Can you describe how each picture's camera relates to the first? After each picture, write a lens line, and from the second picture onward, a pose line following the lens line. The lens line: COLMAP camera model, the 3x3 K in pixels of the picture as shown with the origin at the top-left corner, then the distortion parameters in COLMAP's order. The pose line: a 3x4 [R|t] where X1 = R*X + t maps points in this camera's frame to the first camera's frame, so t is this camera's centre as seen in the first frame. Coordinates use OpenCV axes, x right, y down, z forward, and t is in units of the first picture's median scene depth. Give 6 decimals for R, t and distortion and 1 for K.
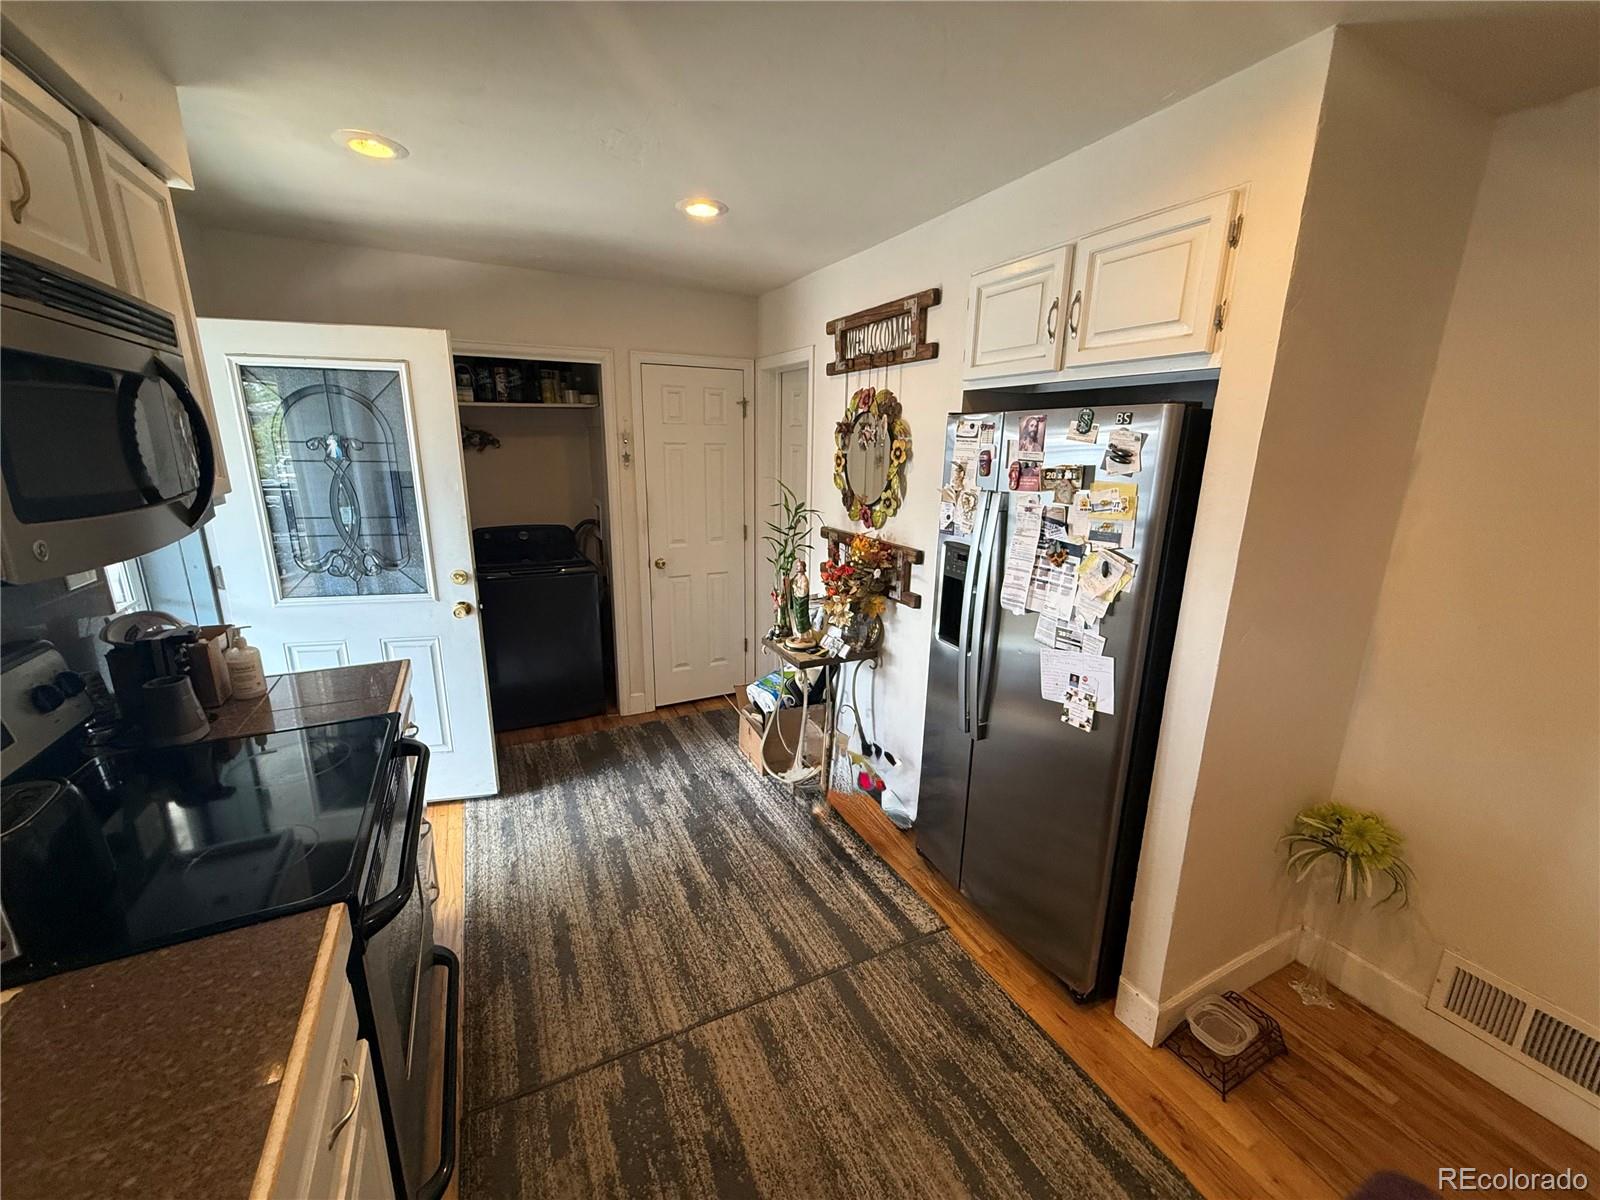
lens RADIAL K [[639.4, 0, 796.2], [0, 639.4, 600.9], [0, 0, 1]] dist [0.000028, 0.000669]
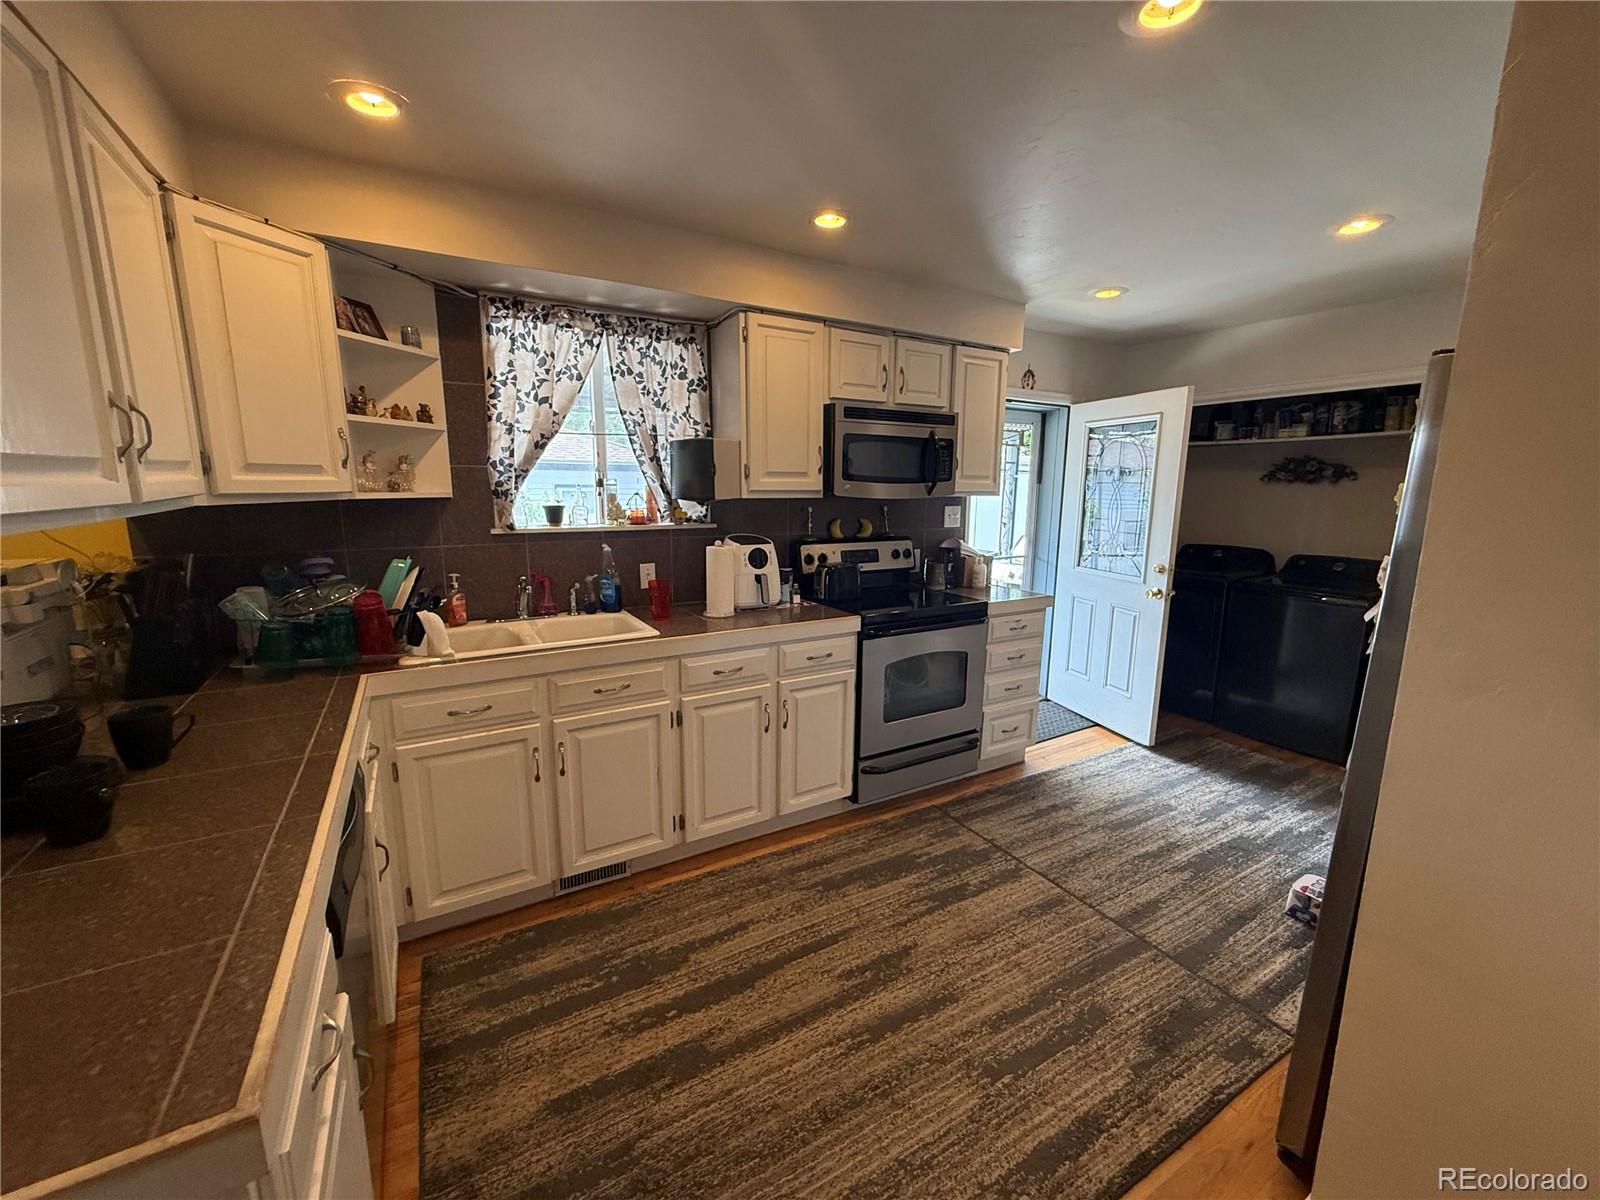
lens RADIAL K [[639.4, 0, 796.2], [0, 639.4, 600.9], [0, 0, 1]] dist [0.000028, 0.000669]
pose [[0.063747, 0.165799, -0.984097, 0.794531], [-0.251998, 0.956821, 0.144880, 0.026120], [0.965626, 0.238755, 0.102776, 0.161229]]
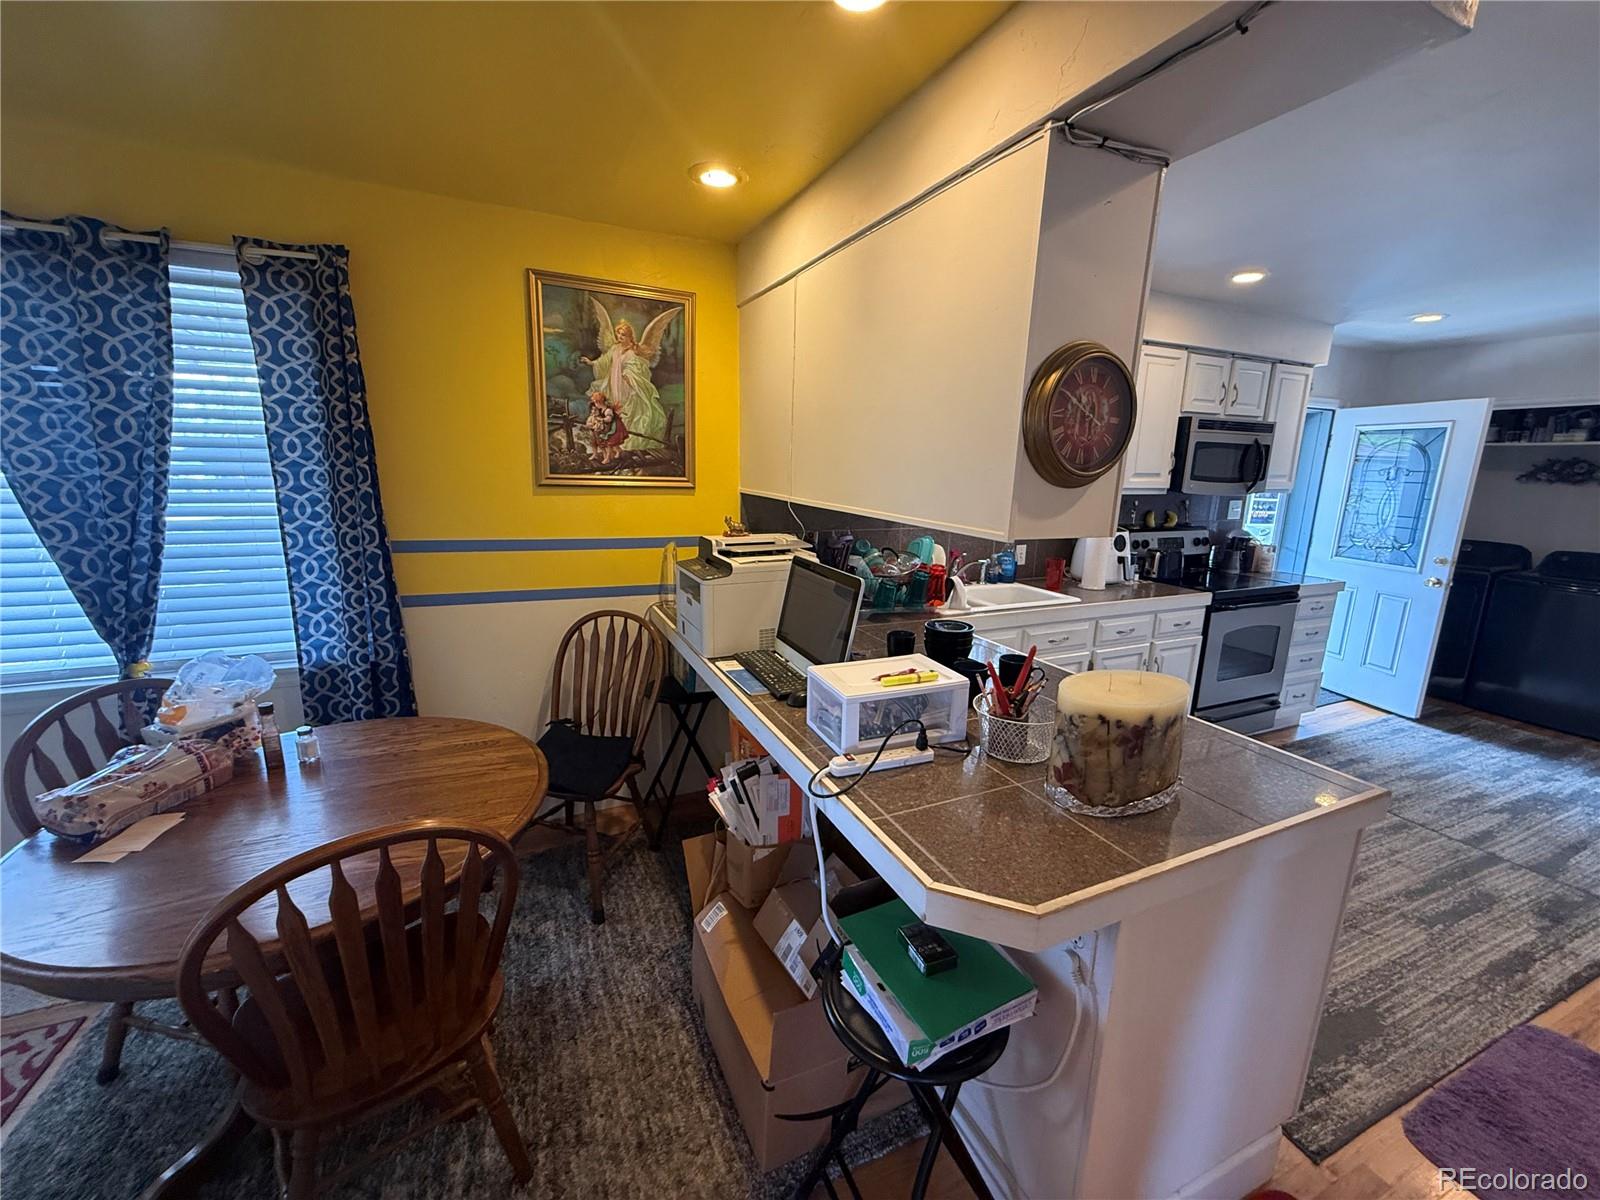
lens RADIAL K [[639.4, 0, 796.2], [0, 639.4, 600.9], [0, 0, 1]] dist [0.000028, 0.000669]
pose [[-0.043575, 0.196562, -0.979523, 1.086696], [-0.265609, 0.942889, 0.201027, 0.160544], [0.963096, 0.268929, 0.011122, -0.466998]]
